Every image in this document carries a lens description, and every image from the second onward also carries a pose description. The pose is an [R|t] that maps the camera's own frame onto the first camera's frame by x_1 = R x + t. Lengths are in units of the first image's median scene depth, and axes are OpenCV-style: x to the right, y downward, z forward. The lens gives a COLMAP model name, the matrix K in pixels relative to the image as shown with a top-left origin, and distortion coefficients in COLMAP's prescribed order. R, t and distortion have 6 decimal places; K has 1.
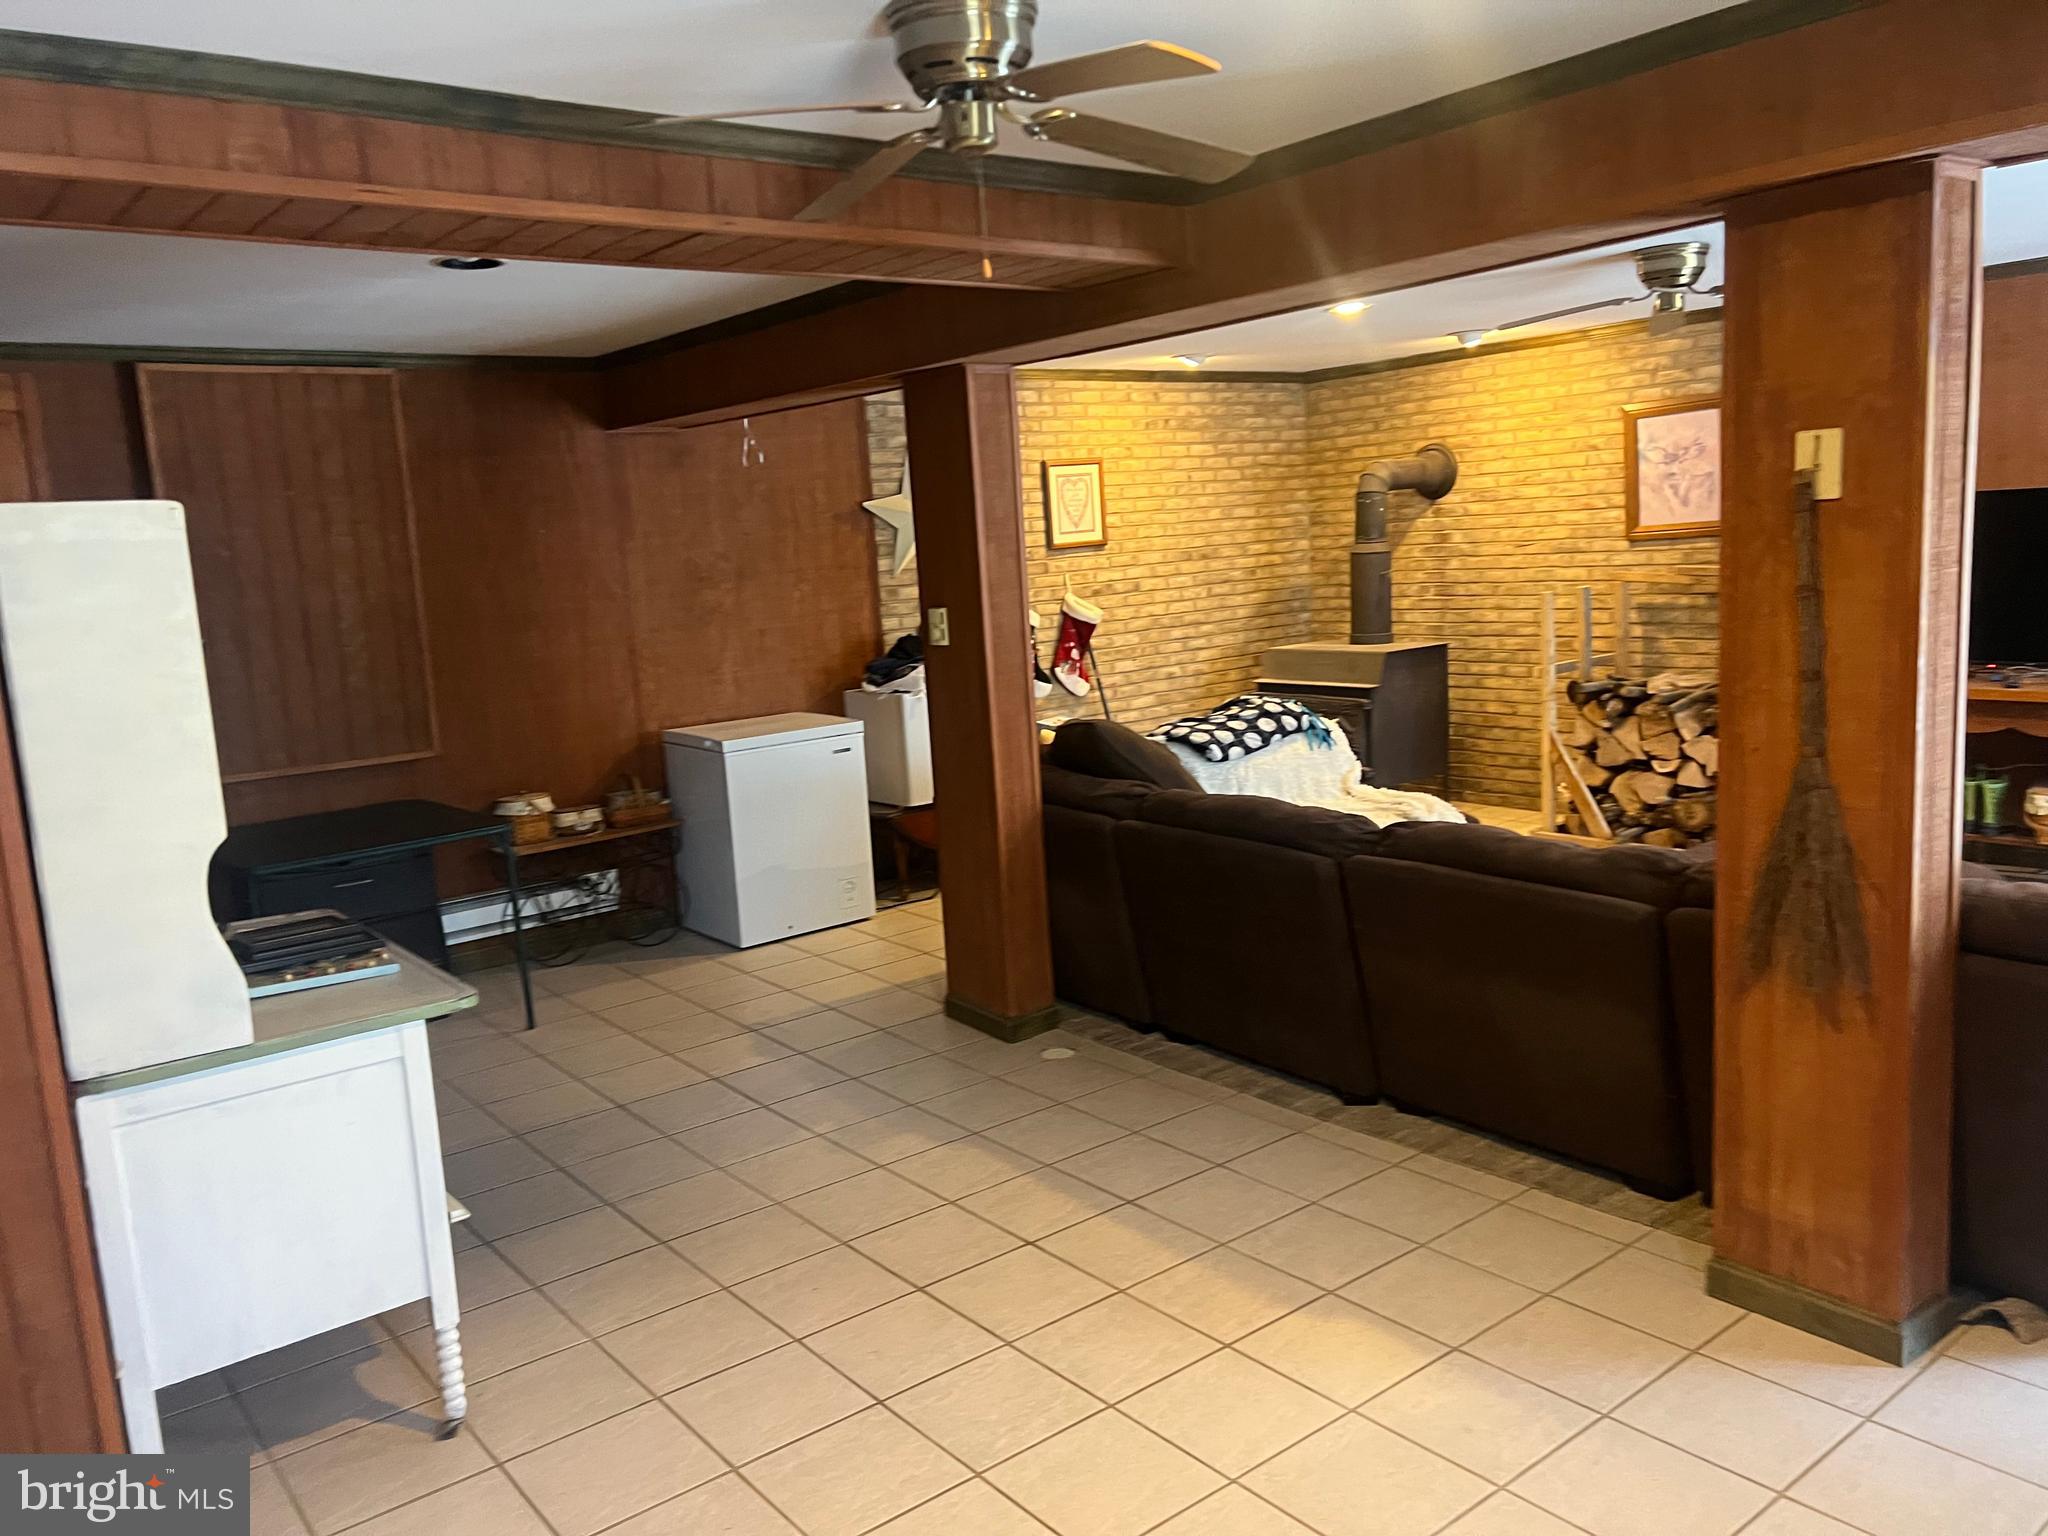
lens RADIAL K [[1560.4, 0, 1008.2], [0, 1560.4, 771.8], [0, 0, 1]] dist [0.080937, -0.115575]
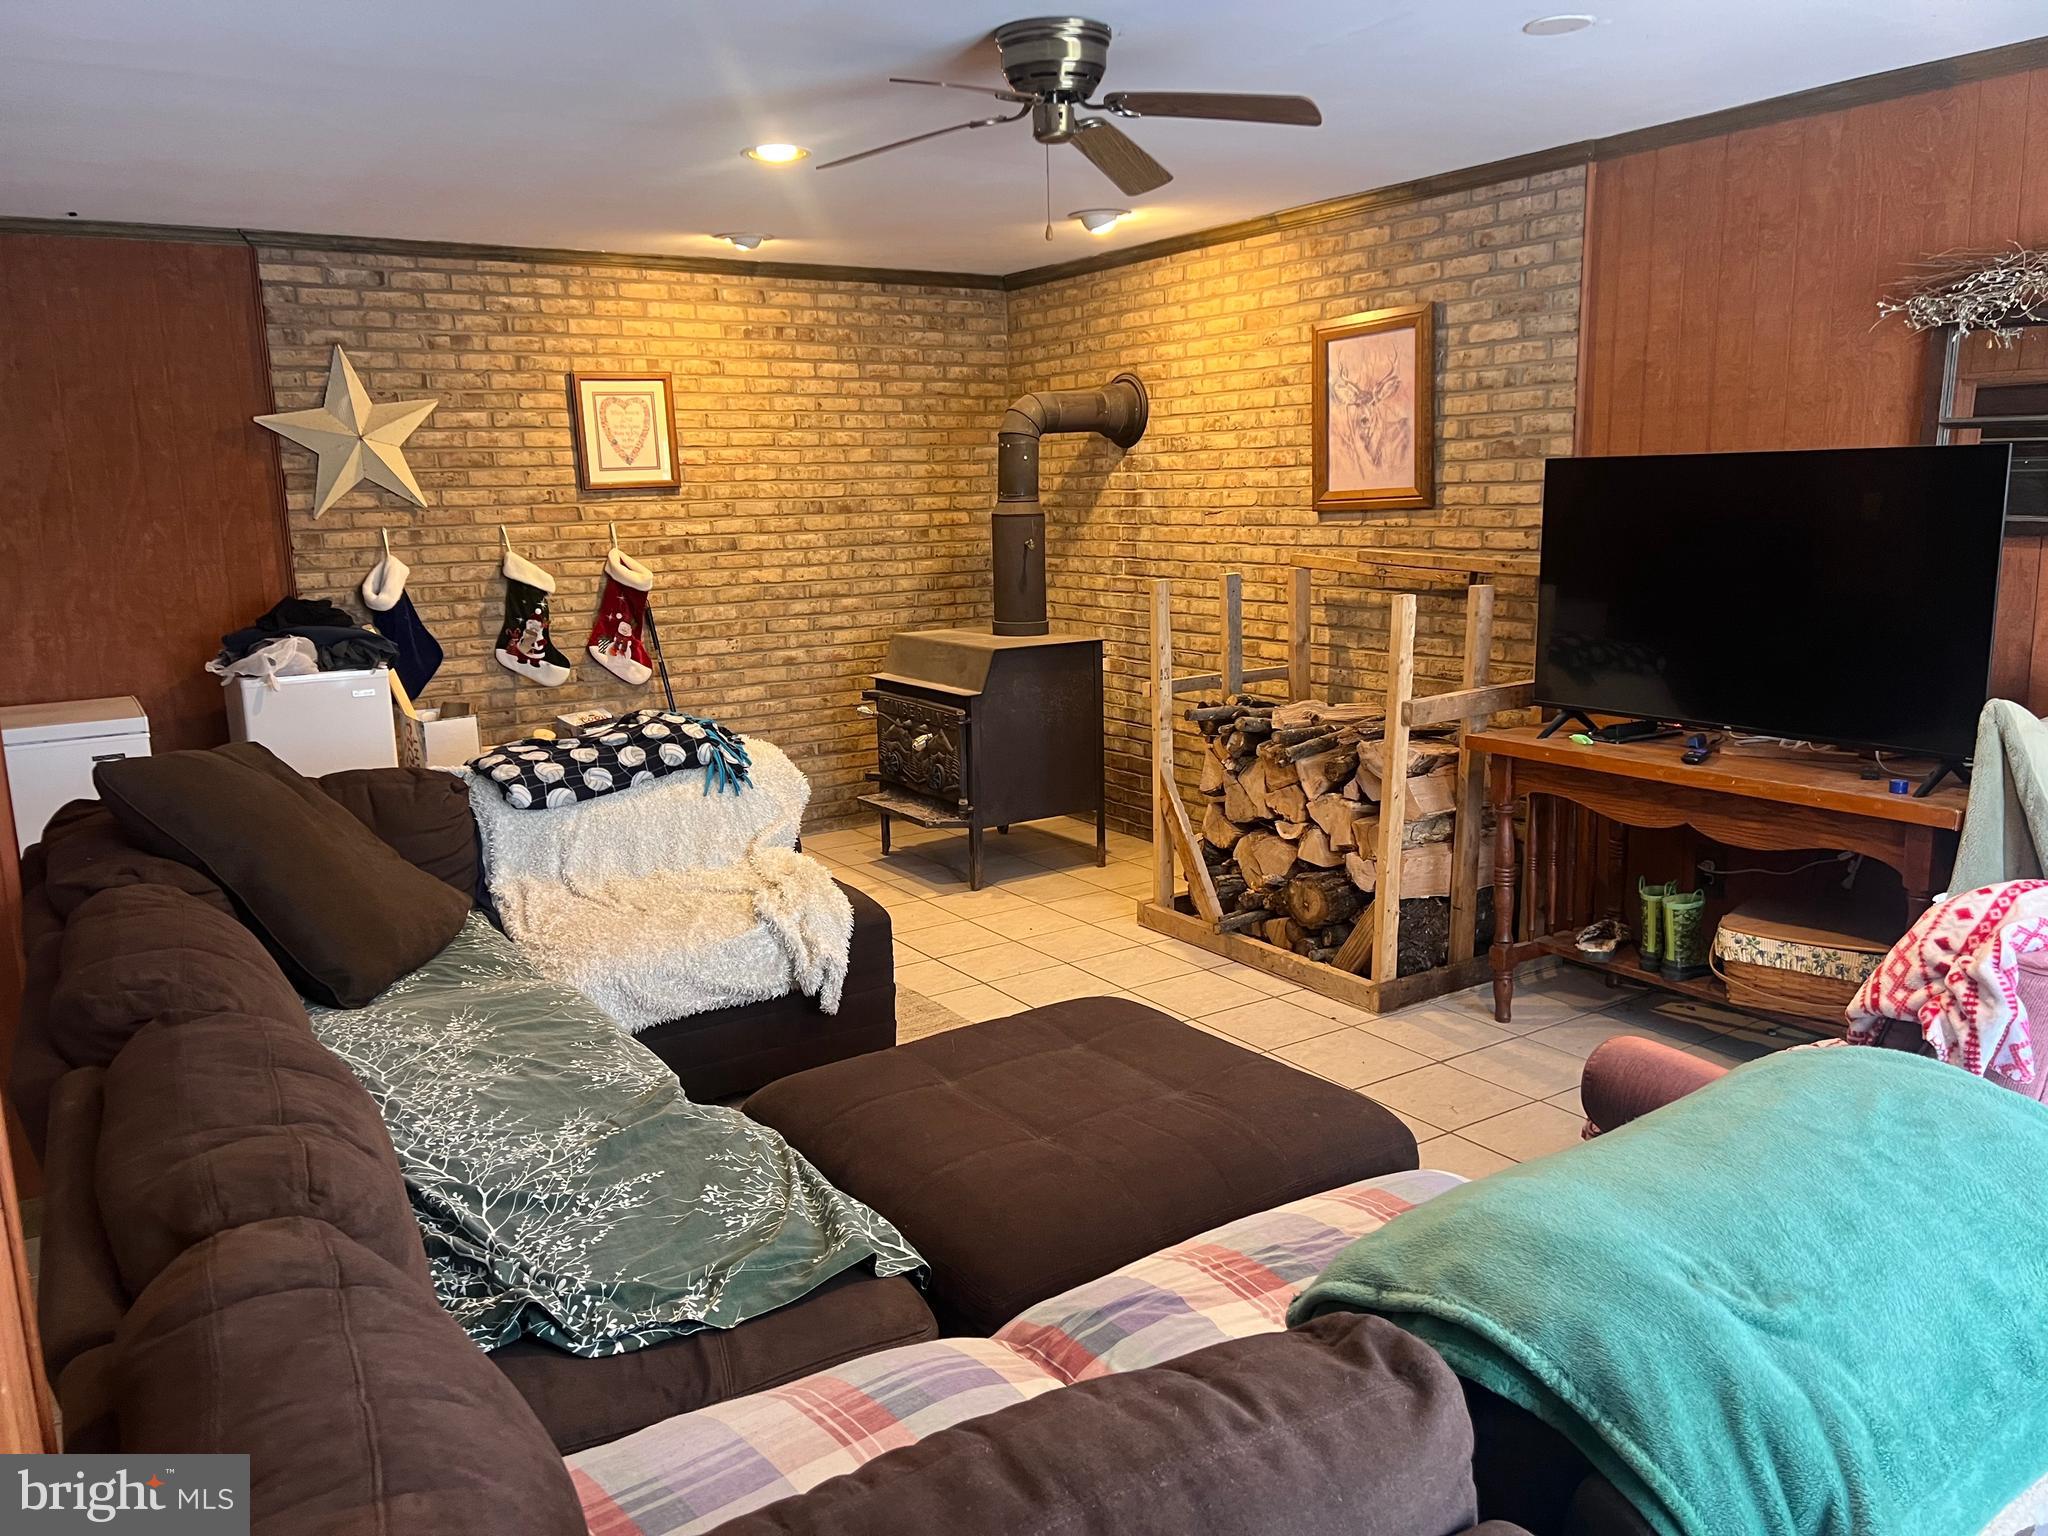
lens RADIAL K [[1531.6, 0, 1024.0], [0, 1531.6, 768.0], [0, 0, 1]] dist [0.169996, -0.360502]
pose [[0.995395, 0.051439, -0.080886, 0.322456], [-0.048470, 0.998092, 0.038252, -0.048656], [0.082700, -0.034156, 0.995989, 0.269450]]
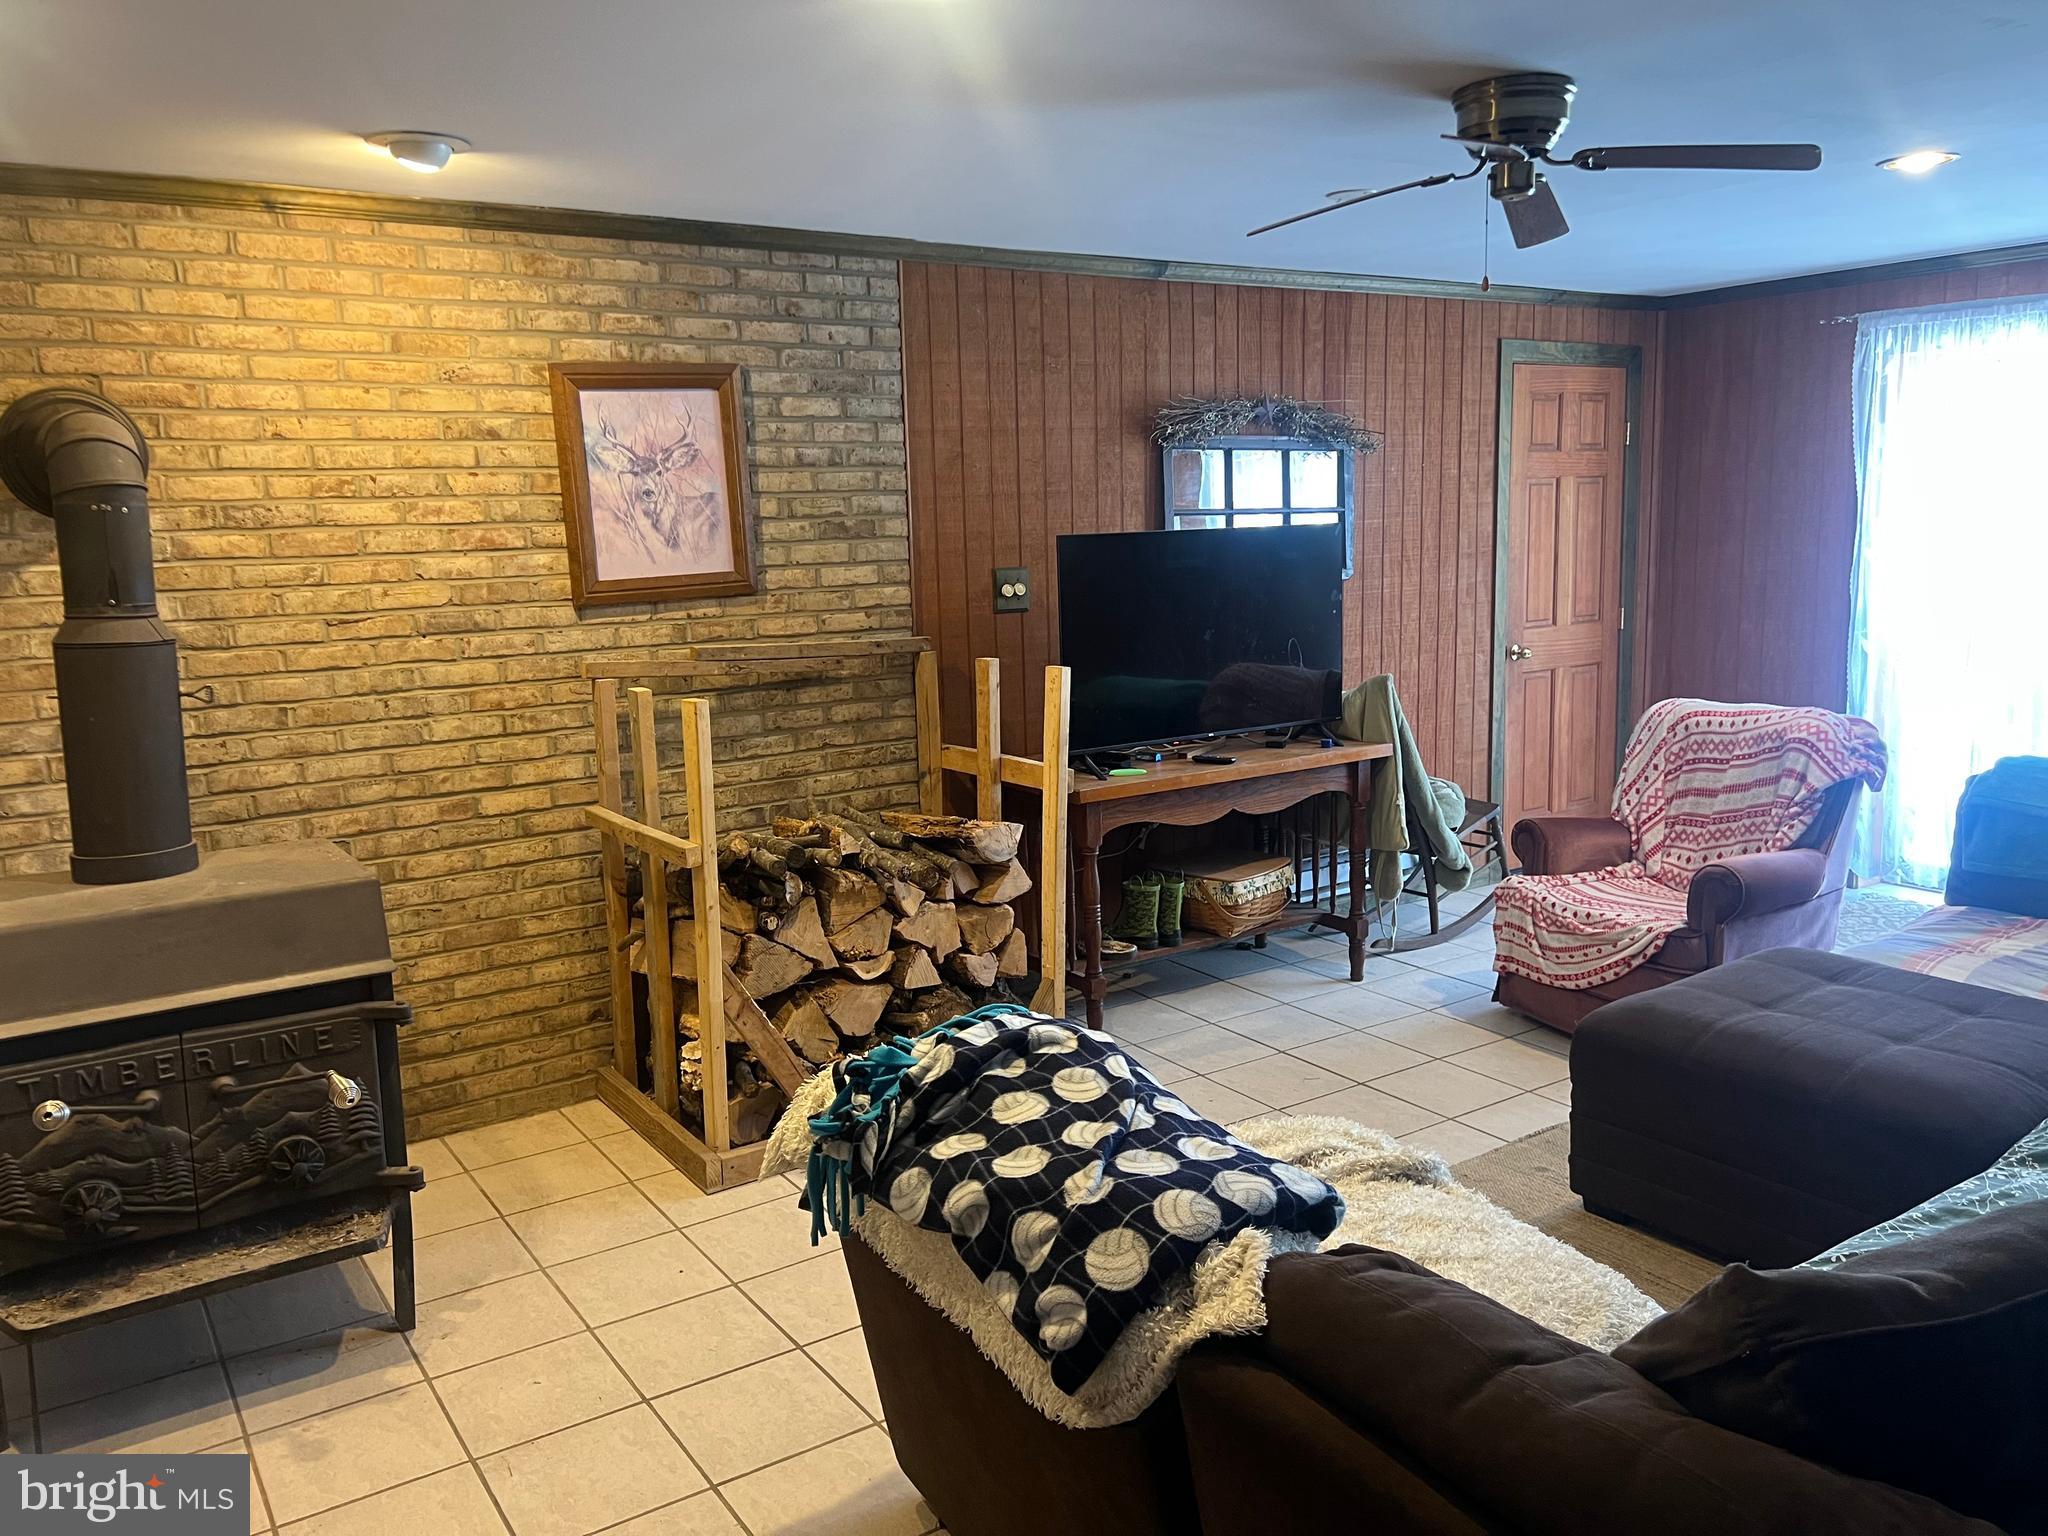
lens RADIAL K [[1560.4, 0, 1008.2], [0, 1560.4, 771.8], [0, 0, 1]] dist [0.080937, -0.115575]
pose [[0.083689, -0.105668, 0.990874, -0.153664], [0.175160, 0.980440, 0.089761, -0.112631], [-0.980977, 0.166050, 0.100561, 0.804064]]
